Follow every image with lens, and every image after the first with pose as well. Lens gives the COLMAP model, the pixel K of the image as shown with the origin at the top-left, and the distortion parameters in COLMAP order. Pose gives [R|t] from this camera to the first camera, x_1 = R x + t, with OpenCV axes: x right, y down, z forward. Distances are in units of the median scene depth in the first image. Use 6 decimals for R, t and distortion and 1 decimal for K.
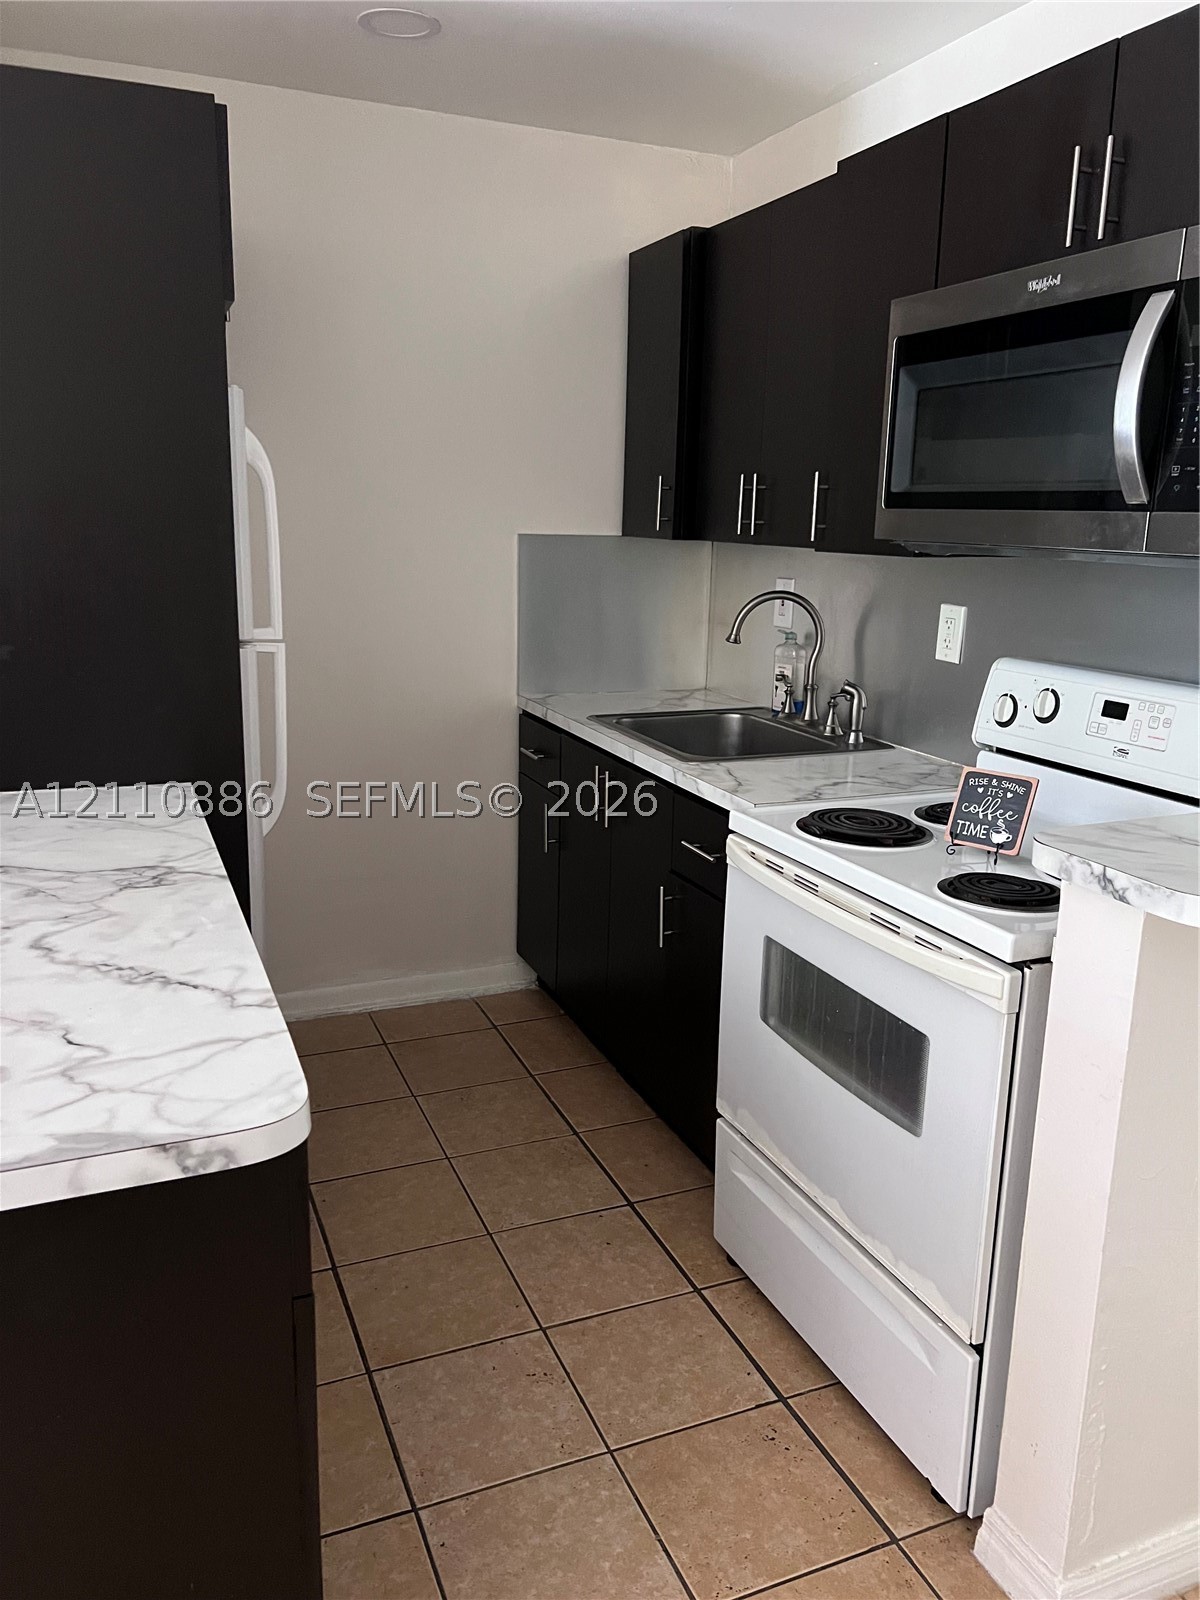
lens RADIAL K [[1220.5, 0, 597.3], [0, 1220.5, 806.0], [0, 0, 1]] dist [0.052655, -0.083973]
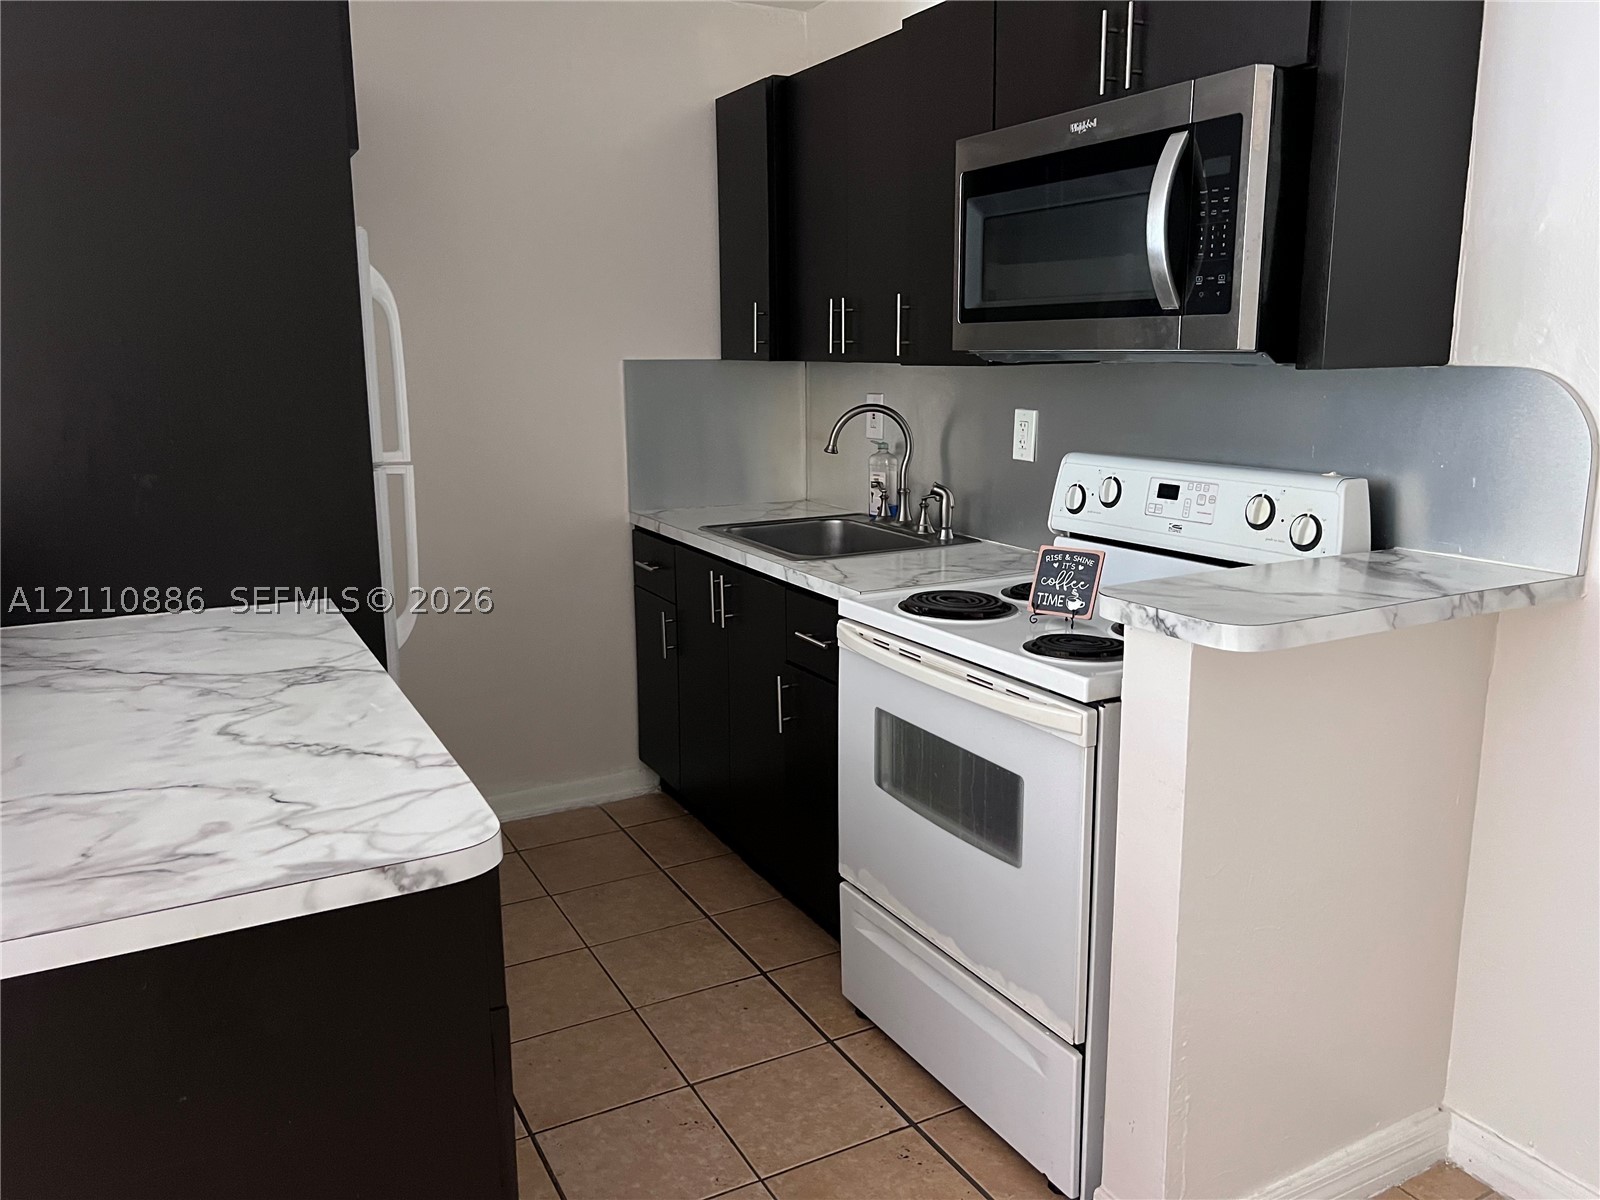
lens RADIAL K [[1219.0, 0, 803.6], [0, 1219.0, 601.3], [0, 0, 1]] dist [0.105739, -0.266570]
pose [[0.994810, -0.047669, 0.089896, -0.023973], [0.050368, 0.998338, -0.027998, 0.038377], [-0.088412, 0.032380, 0.995558, -0.105612]]
